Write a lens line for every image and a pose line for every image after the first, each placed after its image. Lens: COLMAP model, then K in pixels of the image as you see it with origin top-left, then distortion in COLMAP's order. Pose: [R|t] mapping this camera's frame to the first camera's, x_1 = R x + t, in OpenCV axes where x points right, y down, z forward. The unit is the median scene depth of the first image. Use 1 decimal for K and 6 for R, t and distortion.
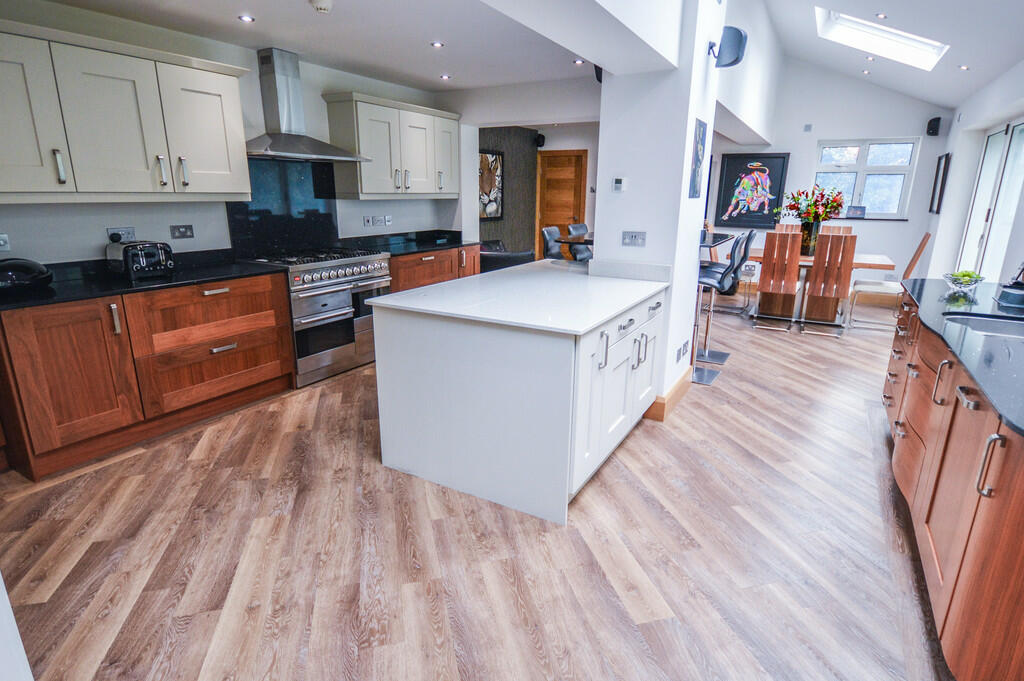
lens RADIAL K [[528.1, 0, 511.8], [0, 528.1, 336.8], [0, 0, 1]] dist [-0.000955, 0.000061]
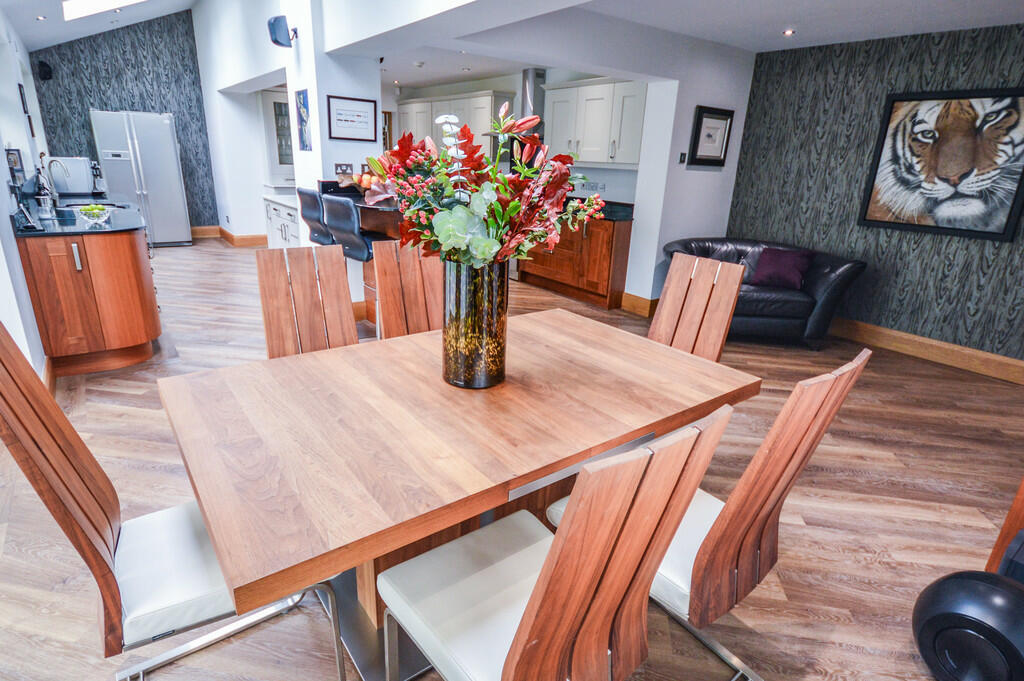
lens RADIAL K [[528.1, 0, 512.1], [0, 528.1, 340.9], [0, 0, 1]] dist [-0.000955, 0.000061]
pose [[-0.379165, 0.276515, -0.883048, 0.603410], [-0.290946, 0.870281, 0.397444, -0.214994], [0.878399, 0.407616, -0.249529, 0.818978]]
